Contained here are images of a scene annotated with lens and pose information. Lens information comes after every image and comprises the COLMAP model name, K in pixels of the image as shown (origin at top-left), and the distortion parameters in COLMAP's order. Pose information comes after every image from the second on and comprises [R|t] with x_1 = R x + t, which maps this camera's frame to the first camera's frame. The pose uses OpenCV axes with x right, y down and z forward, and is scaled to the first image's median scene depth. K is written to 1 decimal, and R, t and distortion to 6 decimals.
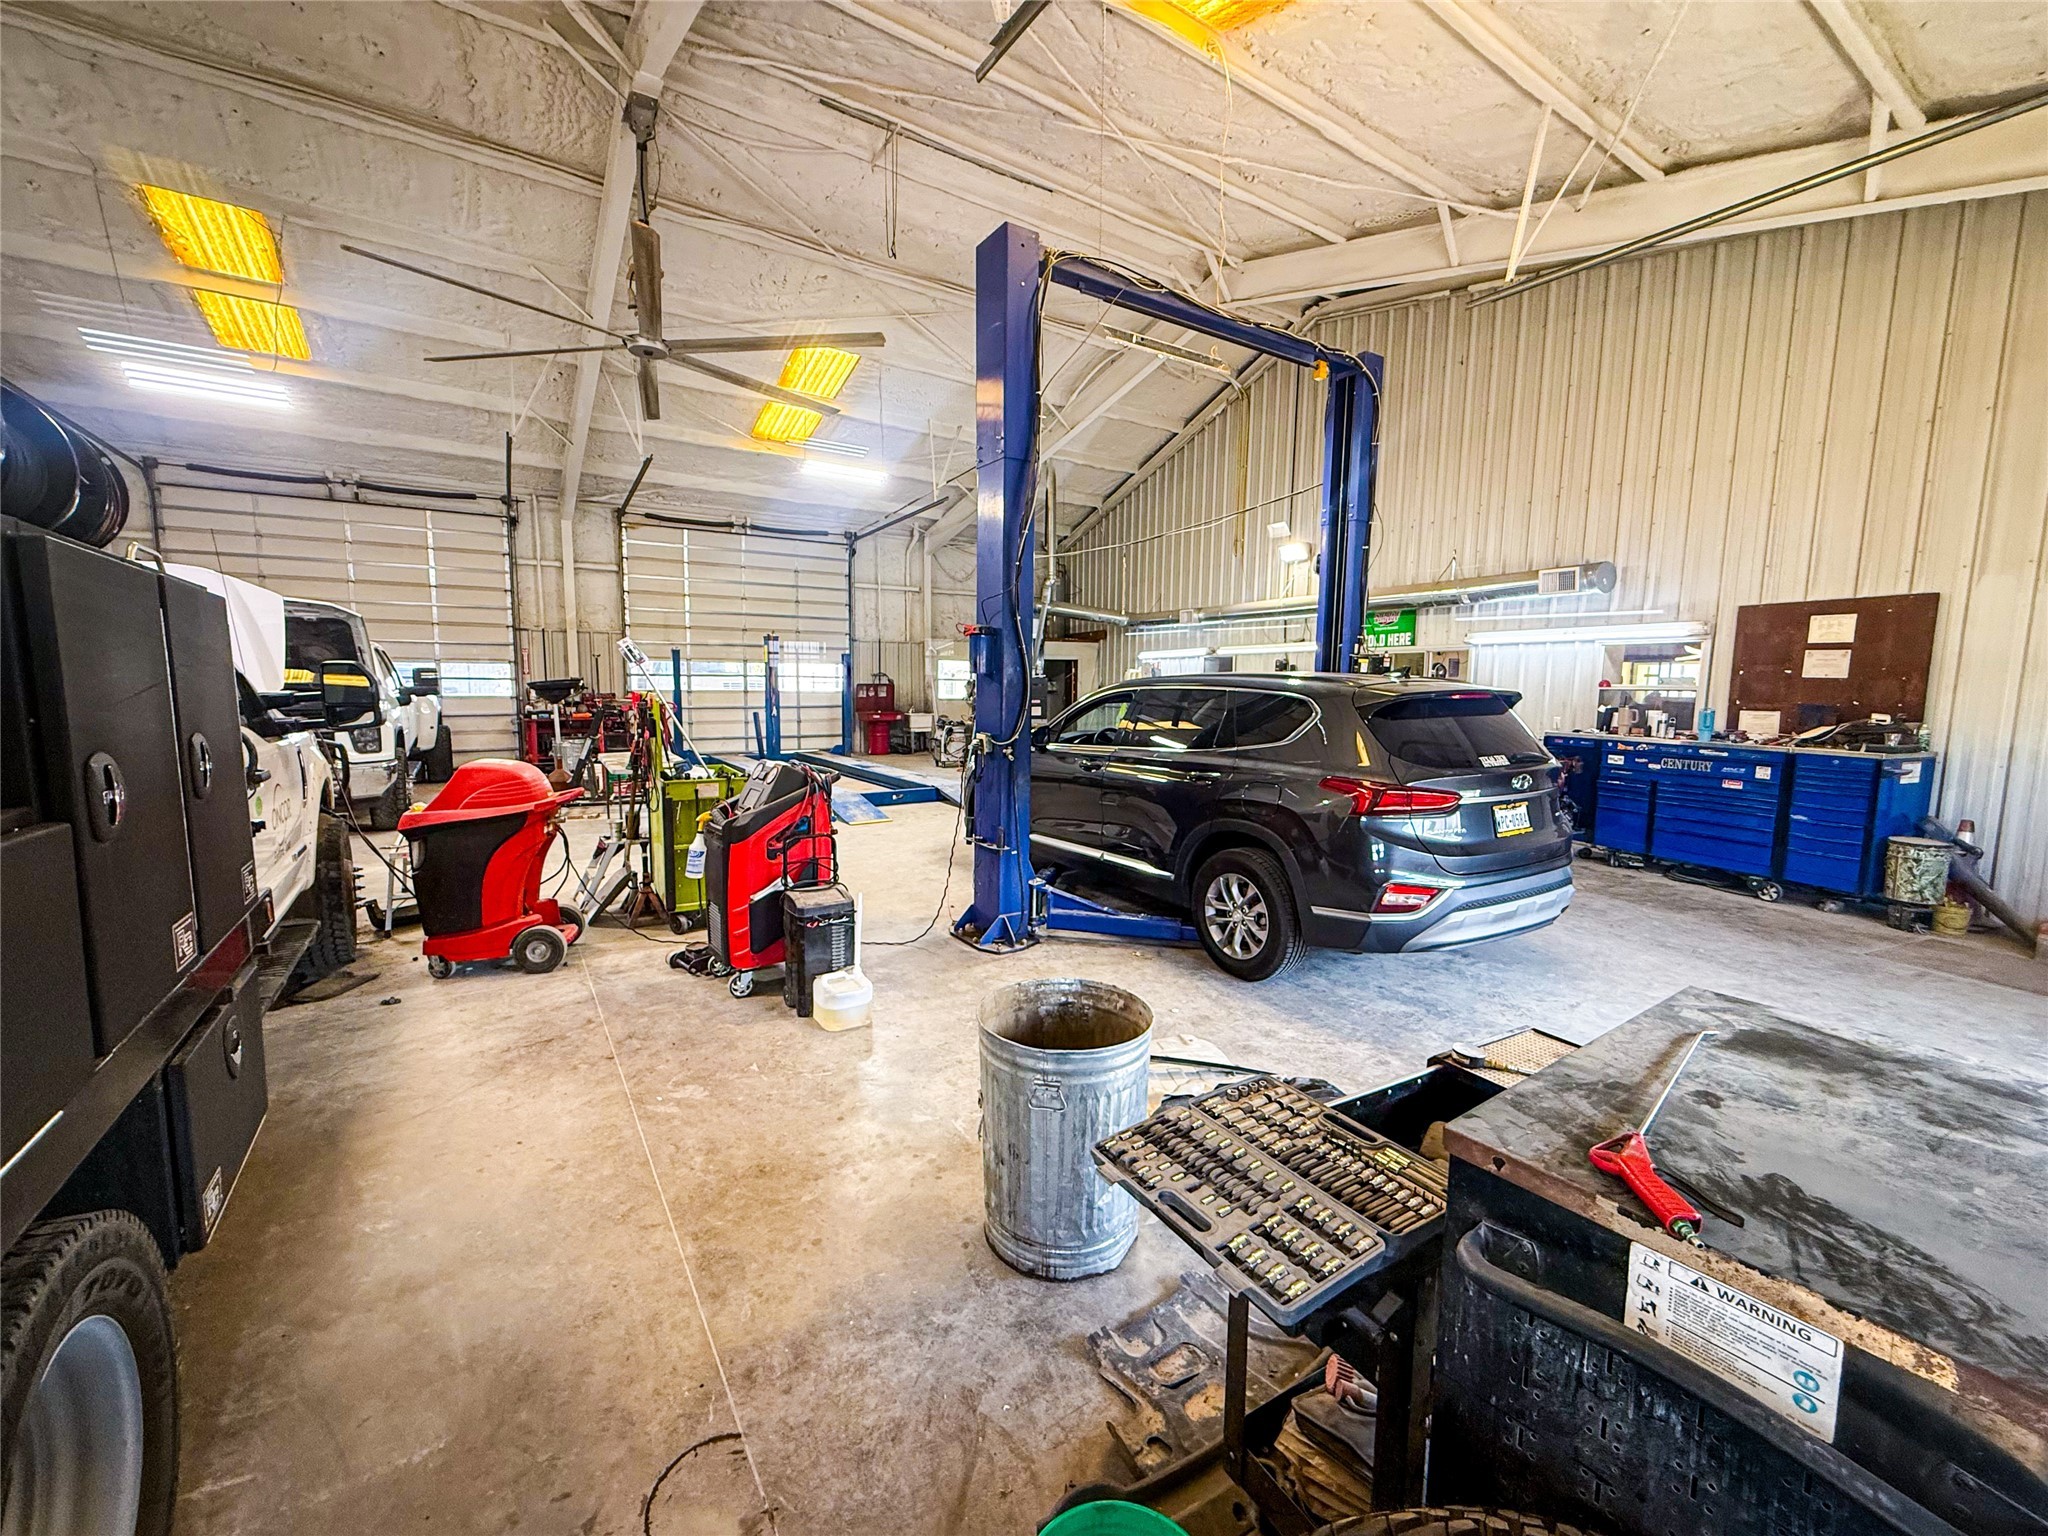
lens RADIAL K [[815.1, 0, 1021.0], [0, 815.1, 770.0], [0, 0, 1]] dist [0.001914, -0.001050]
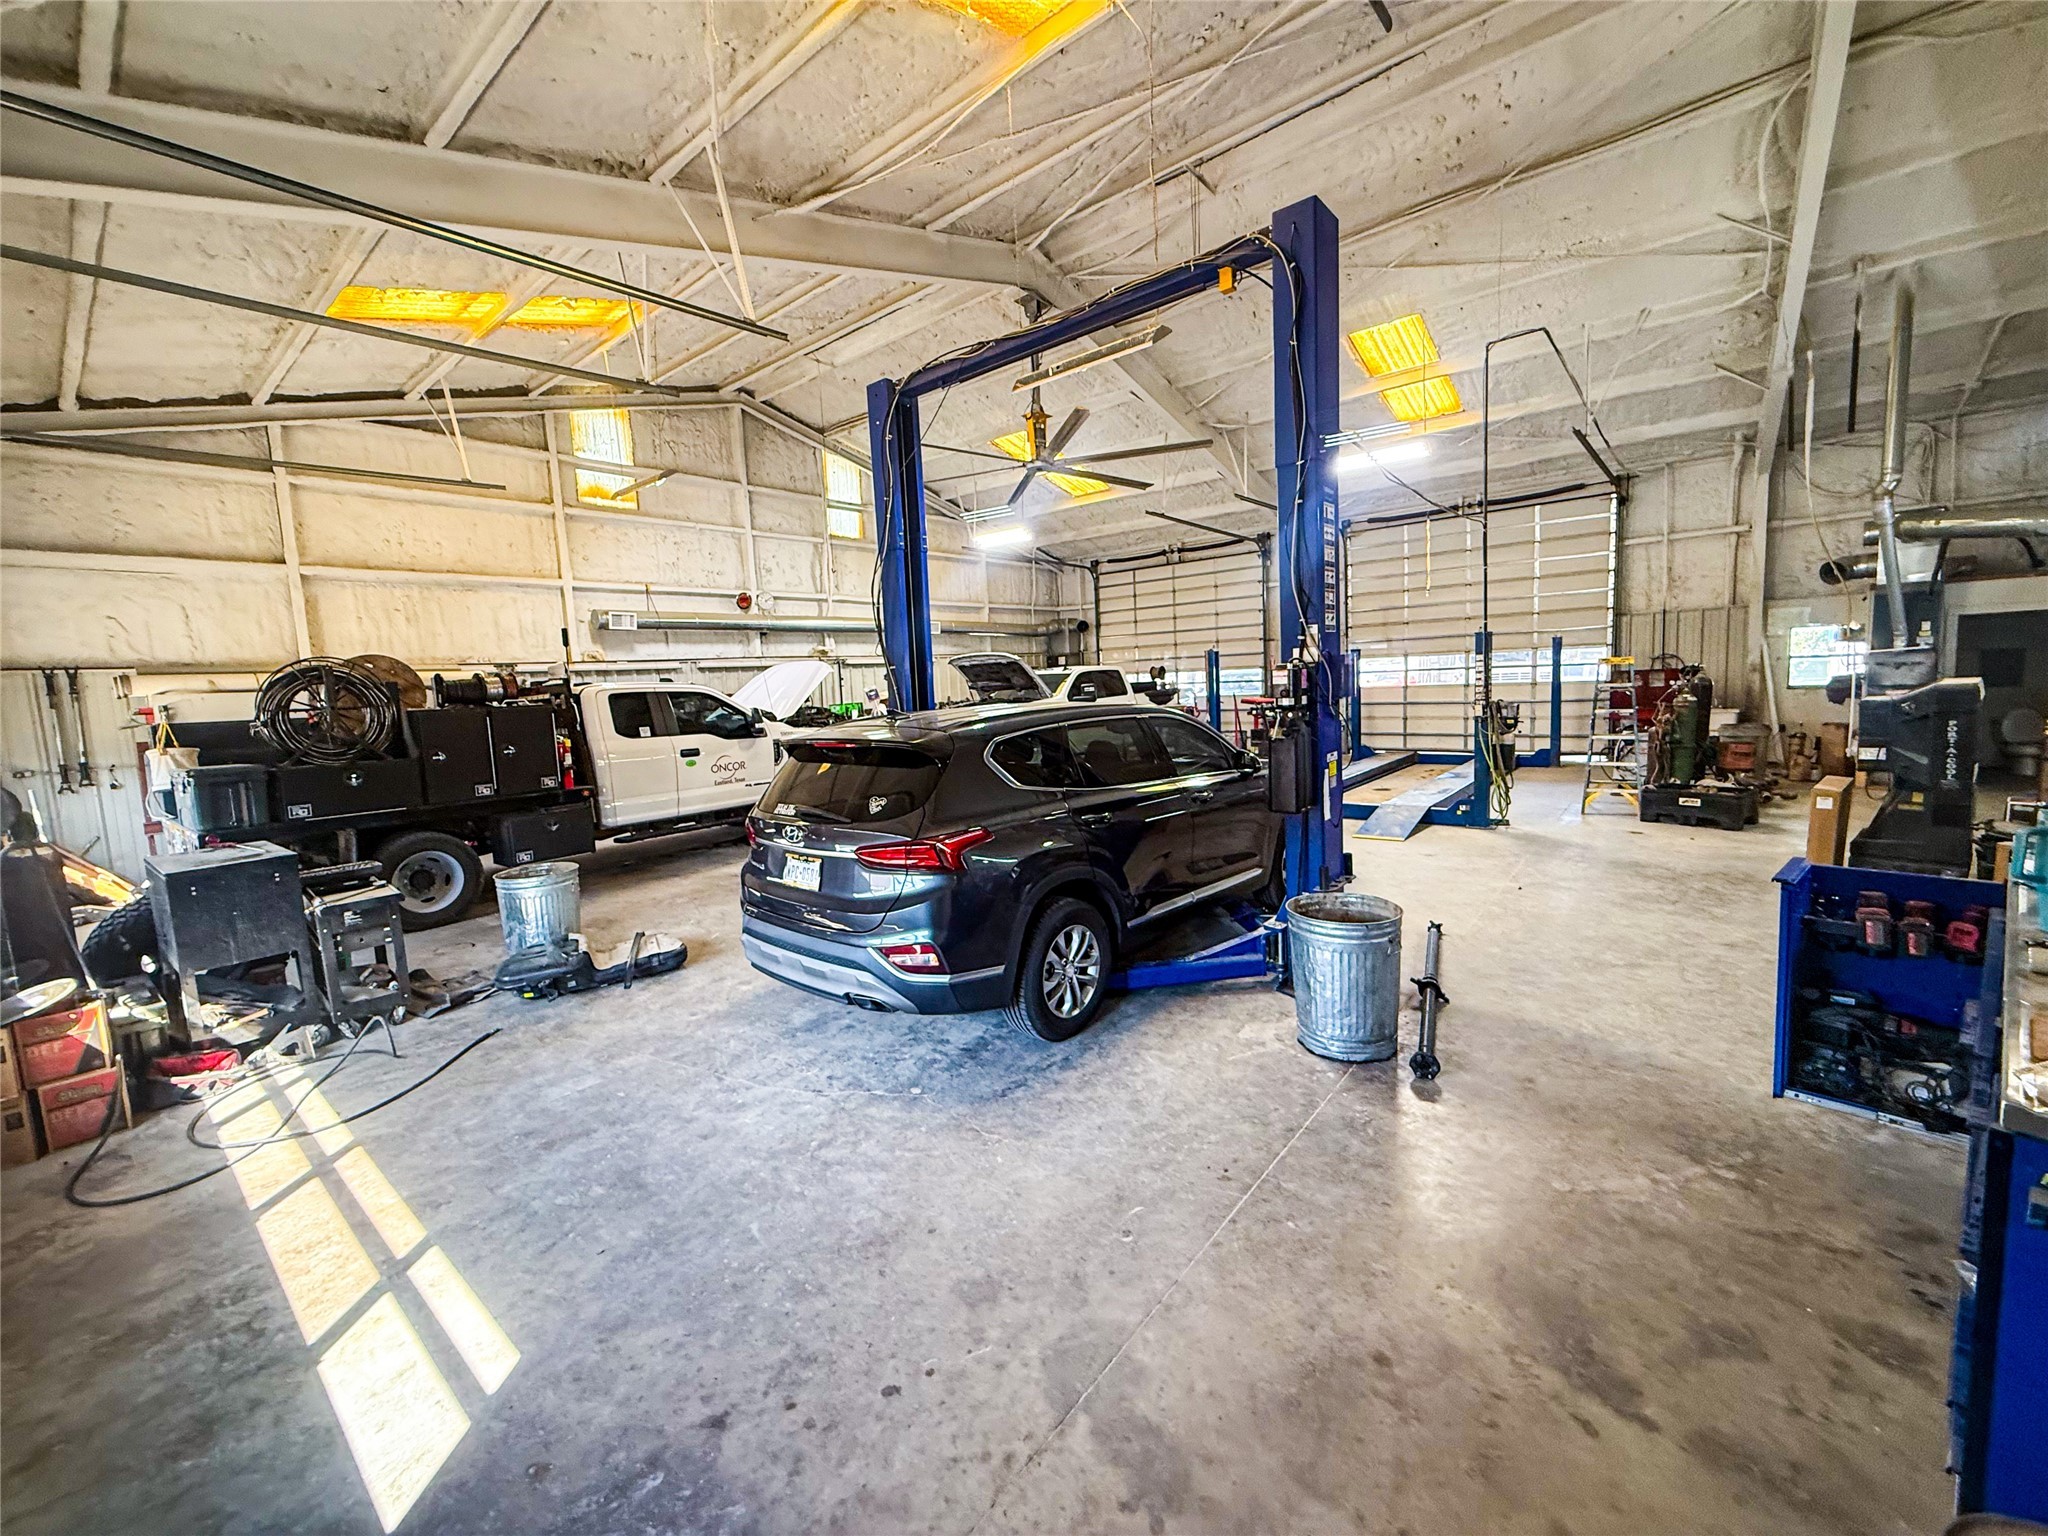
lens RADIAL K [[815.1, 0, 1025.8], [0, 815.1, 767.0], [0, 0, 1]] dist [0.001914, -0.001050]
pose [[0.305905, 0.073965, -0.949185, 0.448620], [-0.058114, 0.996569, 0.058928, -0.033138], [0.950287, 0.037135, 0.309154, 0.276935]]
